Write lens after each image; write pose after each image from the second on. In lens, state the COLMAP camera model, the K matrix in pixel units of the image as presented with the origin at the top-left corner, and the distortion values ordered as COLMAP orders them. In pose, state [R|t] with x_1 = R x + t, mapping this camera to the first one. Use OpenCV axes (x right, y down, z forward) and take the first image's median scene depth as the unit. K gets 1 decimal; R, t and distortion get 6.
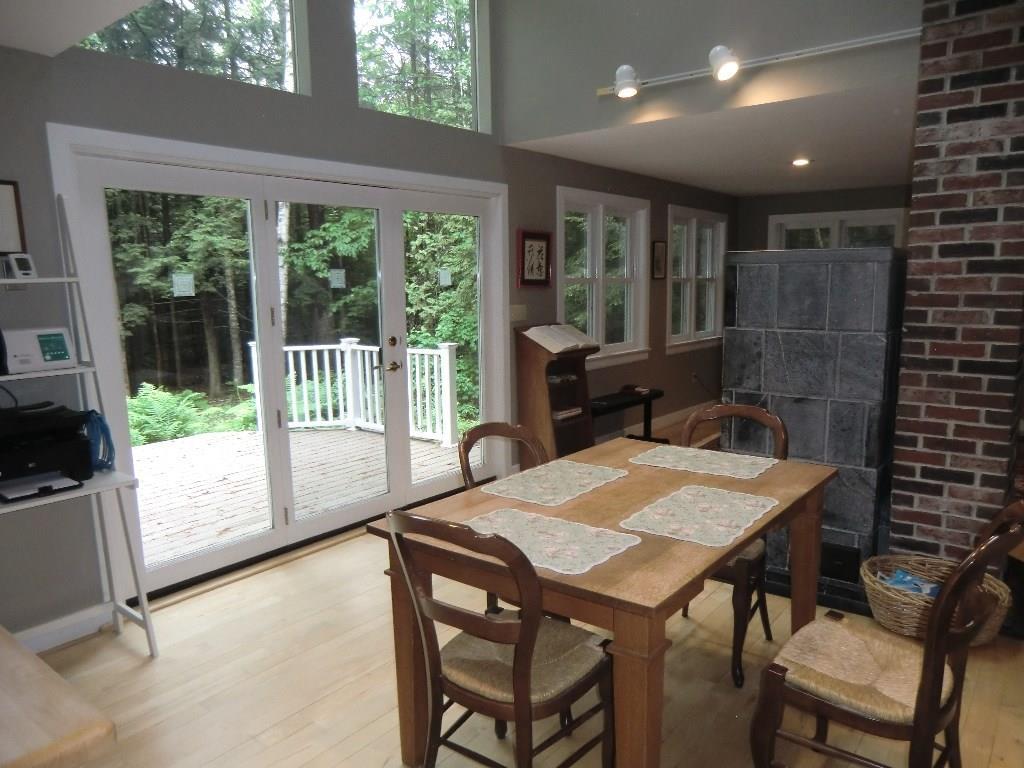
lens RADIAL K [[731.2, 0, 512.0], [0, 731.2, 384.0], [0, 0, 1]] dist [-0.002734, -0.000422]
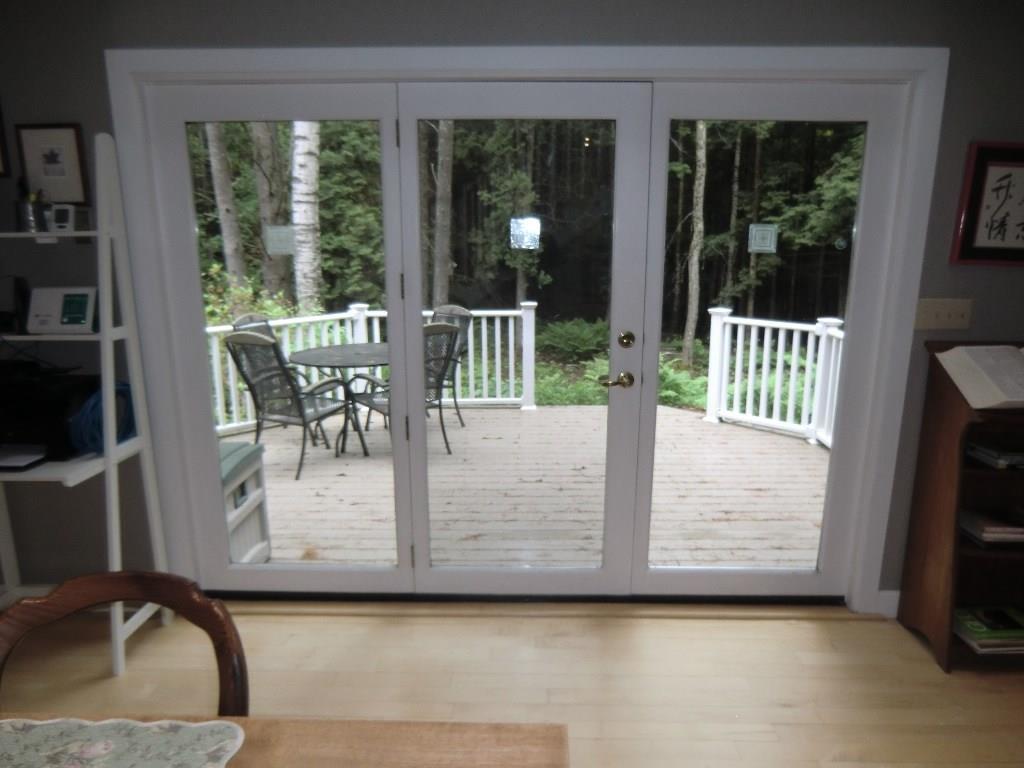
lens RADIAL K [[728.4, 0, 512.2], [0, 728.4, 411.0], [0, 0, 1]] dist [-0.053577, 0.001064]
pose [[0.617140, 0.208166, -0.758818, 0.205200], [-0.126570, 0.978075, 0.165377, -0.072468], [0.776607, -0.006017, 0.629957, 0.444155]]
